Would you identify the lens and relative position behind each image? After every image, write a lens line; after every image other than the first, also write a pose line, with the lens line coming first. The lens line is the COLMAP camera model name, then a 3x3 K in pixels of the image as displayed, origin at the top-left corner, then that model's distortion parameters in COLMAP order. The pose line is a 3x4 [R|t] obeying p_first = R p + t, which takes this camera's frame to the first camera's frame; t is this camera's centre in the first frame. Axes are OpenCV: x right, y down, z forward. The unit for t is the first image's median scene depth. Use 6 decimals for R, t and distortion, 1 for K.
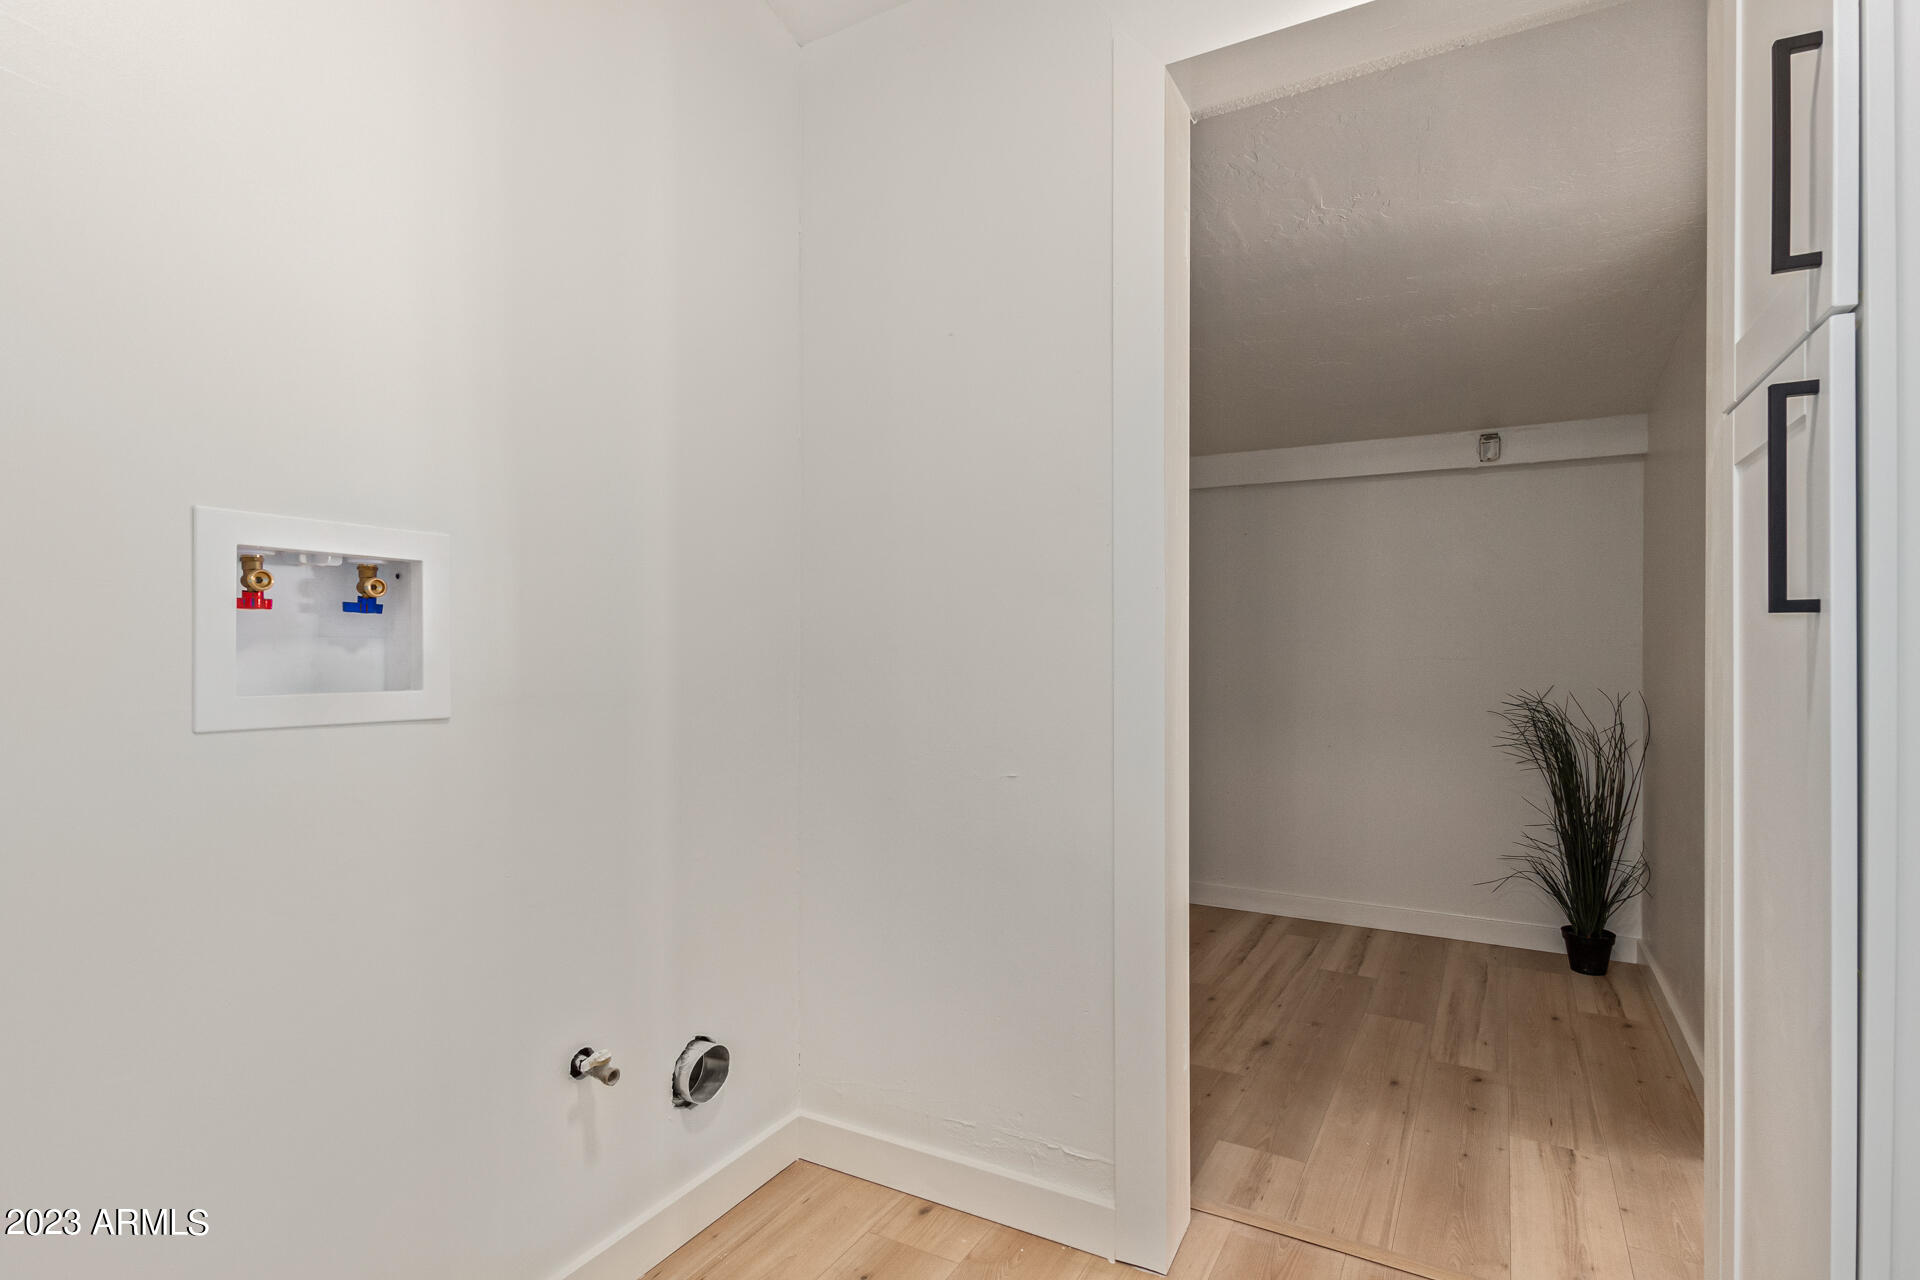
lens RADIAL K [[947.8, 0, 956.5], [0, 947.8, 636.9], [0, 0, 1]] dist [0.003530, 0.000183]
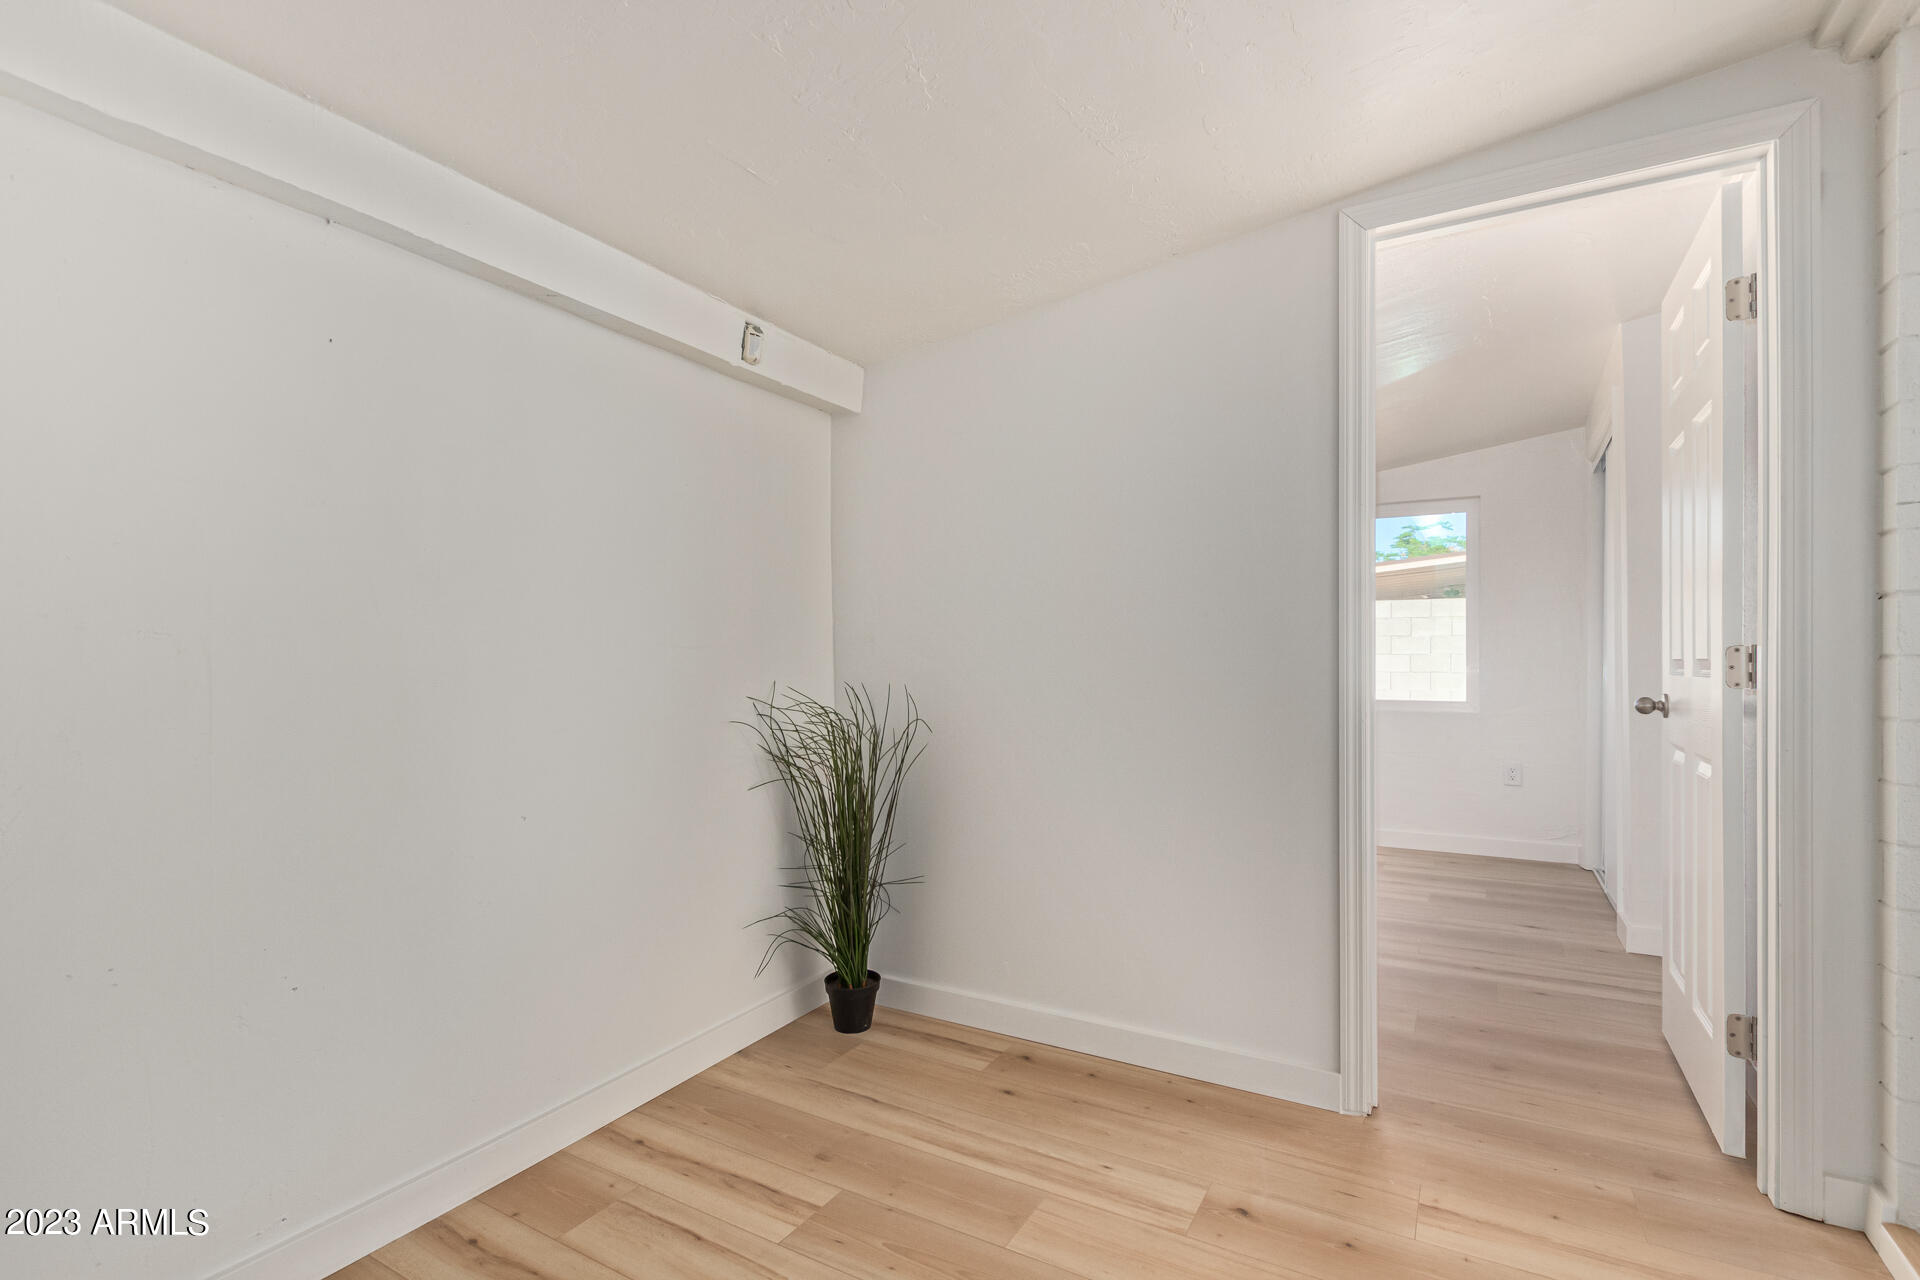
lens RADIAL K [[885.7, 0, 957.4], [0, 885.7, 655.2], [0, 0, 1]] dist [0.001305, -0.002169]
pose [[0.010163, -0.002862, 0.999944, -0.096701], [-0.001317, 0.999995, 0.002875, 0.029968], [-0.999947, -0.001346, 0.010159, 0.908663]]
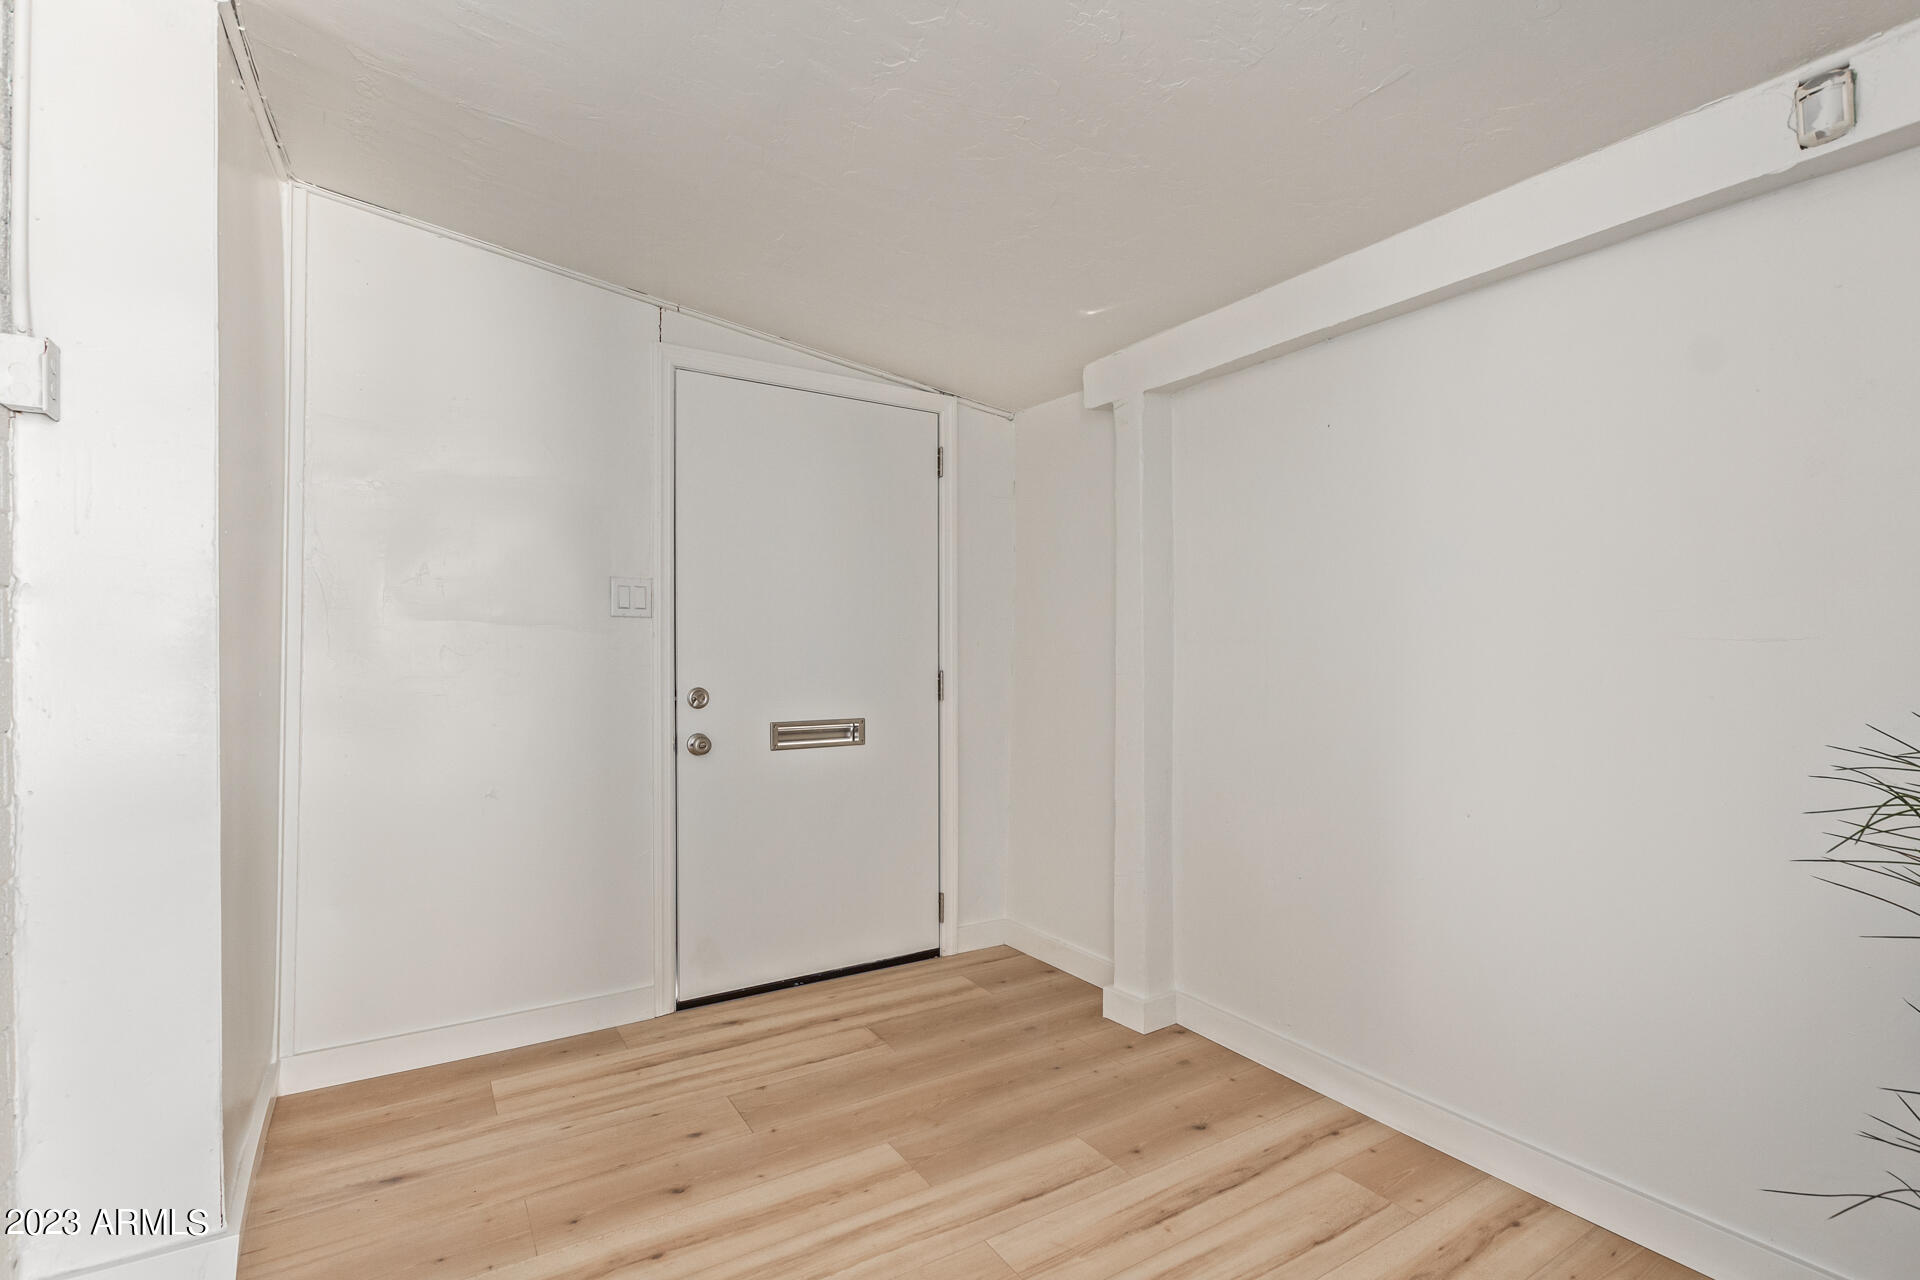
lens RADIAL K [[885.7, 0, 956.0], [0, 885.7, 654.6], [0, 0, 1]] dist [0.001305, -0.002169]
pose [[0.881776, 0.004378, -0.471647, 0.444813], [0.006489, 0.999750, 0.021412, 0.017386], [0.471623, -0.021941, 0.881527, 0.537059]]
